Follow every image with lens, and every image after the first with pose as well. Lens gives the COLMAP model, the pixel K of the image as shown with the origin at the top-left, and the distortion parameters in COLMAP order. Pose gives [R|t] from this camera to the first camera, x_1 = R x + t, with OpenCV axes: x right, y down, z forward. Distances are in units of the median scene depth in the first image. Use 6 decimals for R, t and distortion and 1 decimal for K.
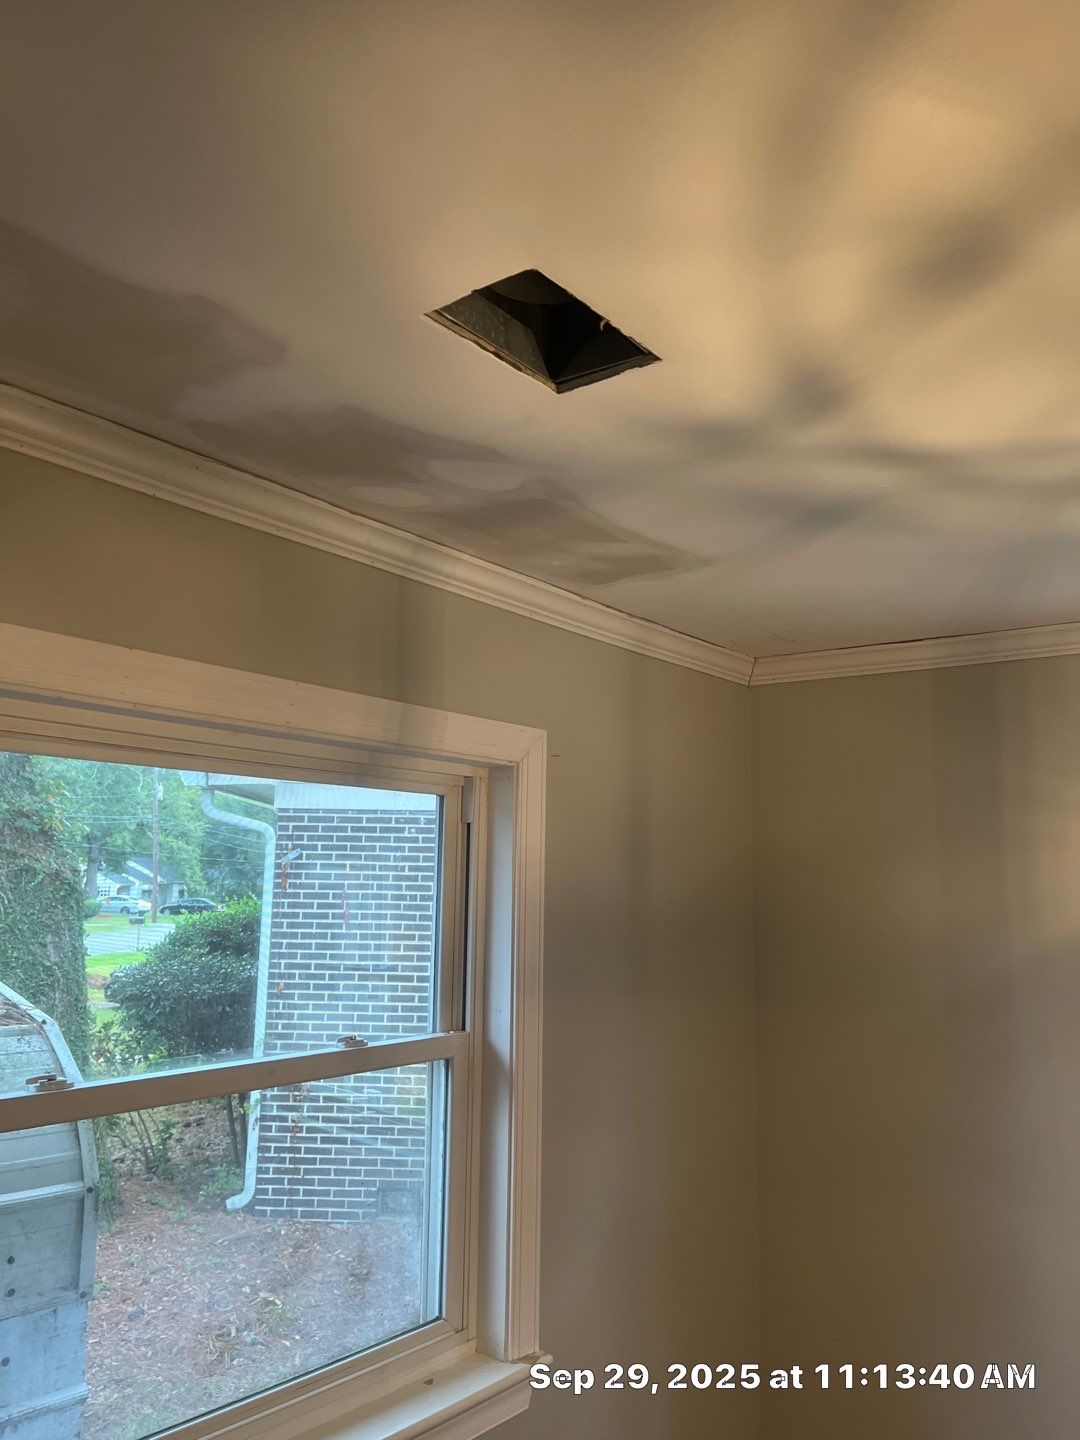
lens RADIAL K [[1090.1, 0, 545.6], [0, 1090.1, 706.8], [0, 0, 1]] dist [0.047870, -0.068373]
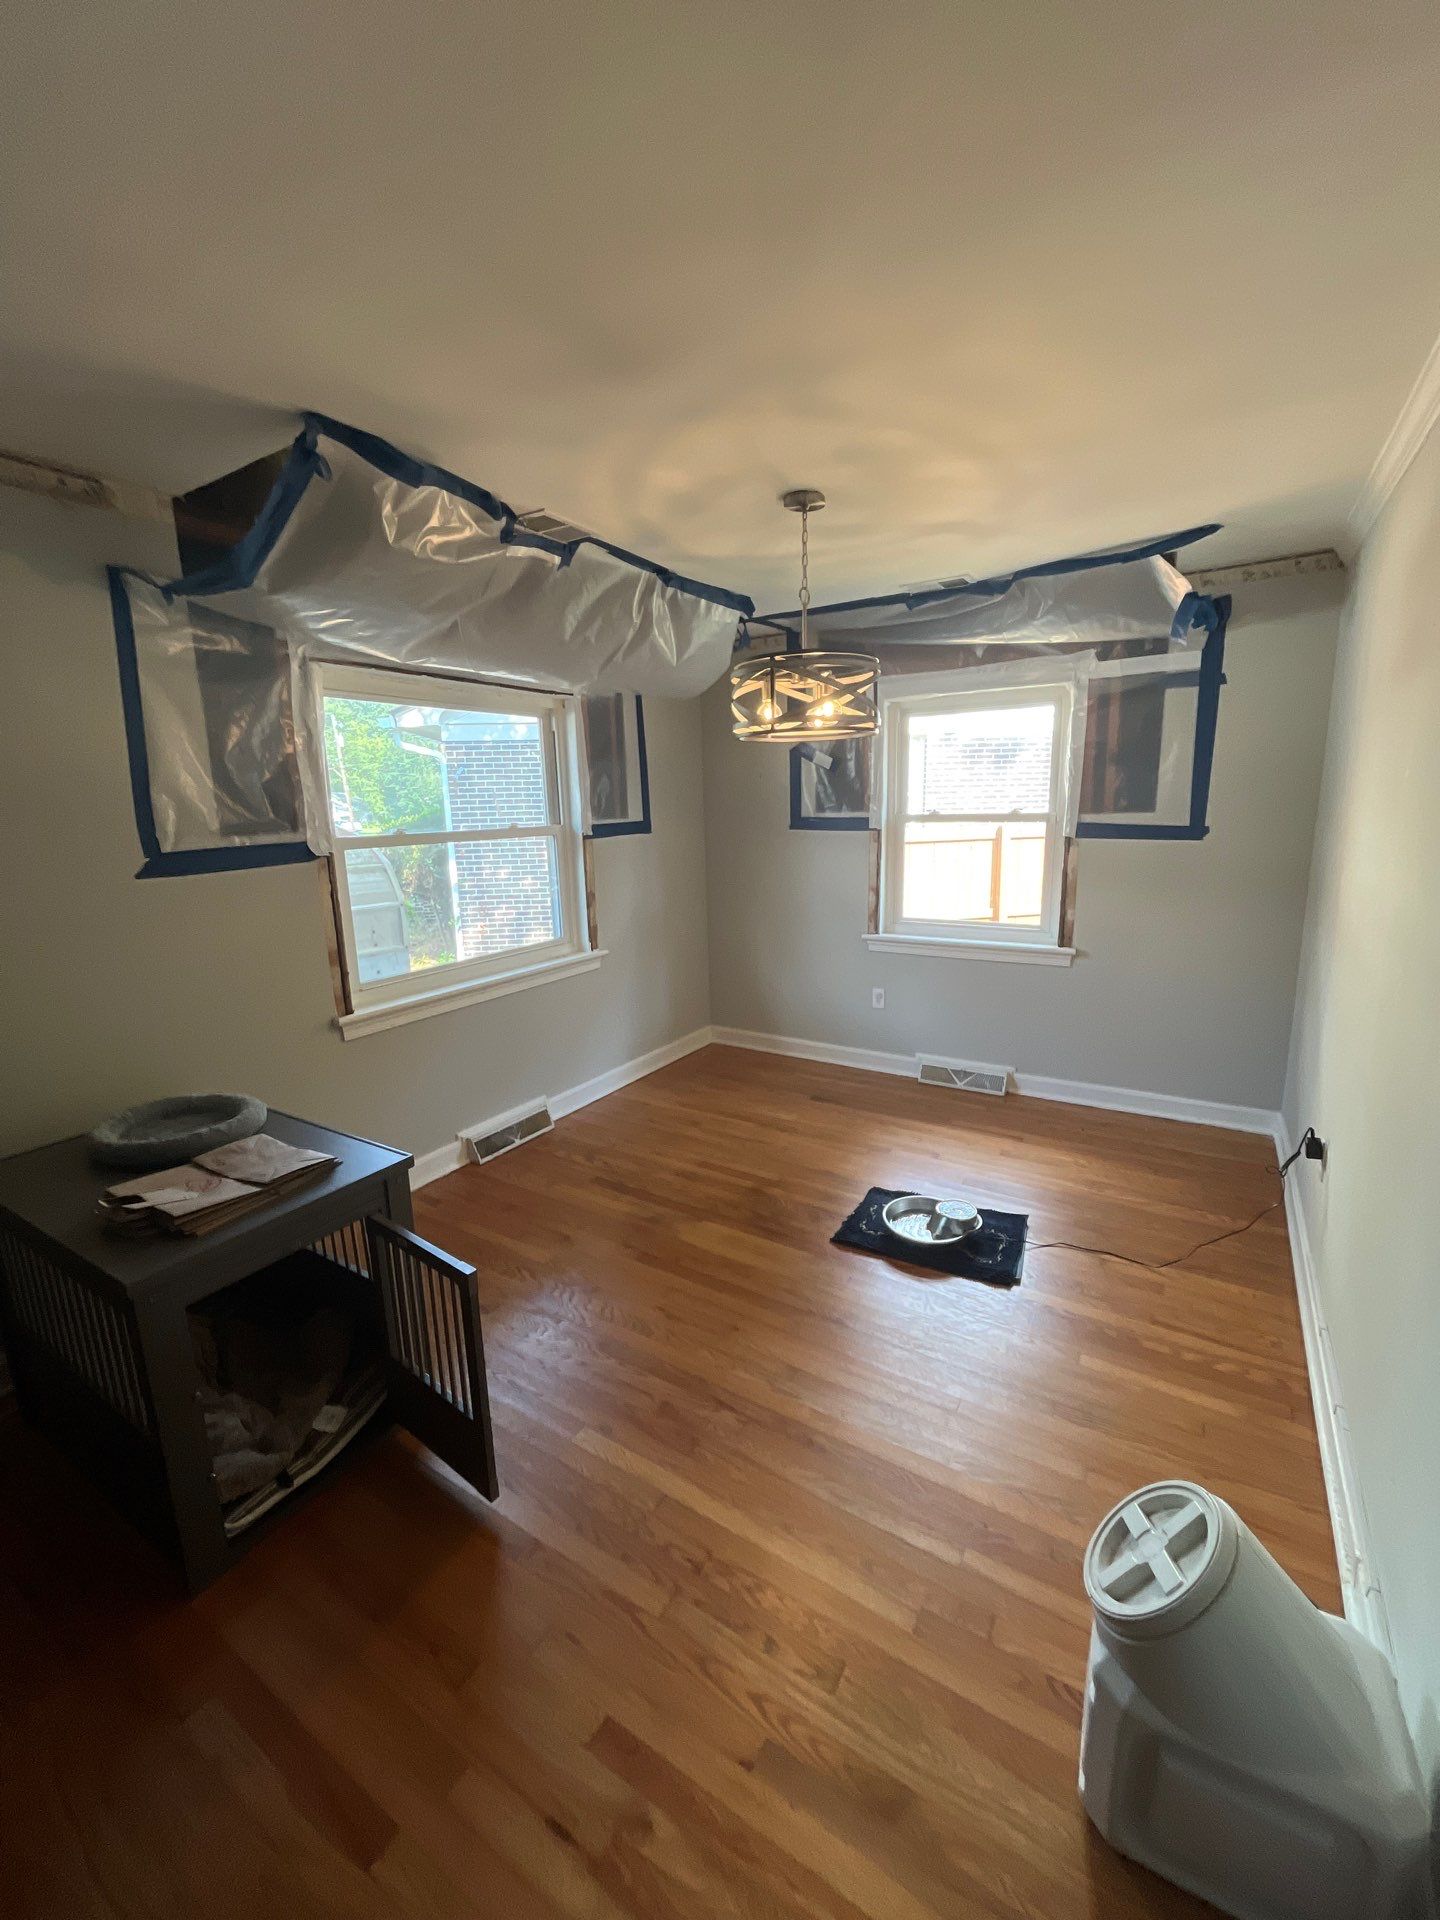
lens RADIAL K [[779.7, 0, 718.2], [0, 779.7, 960.9], [0, 0, 1]] dist [-0.003561, 0.000389]
pose [[0.994173, -0.059381, 0.089971, 0.030348], [0.023381, 0.933520, 0.357762, -0.004944], [-0.105234, -0.353574, 0.929468, -0.219095]]
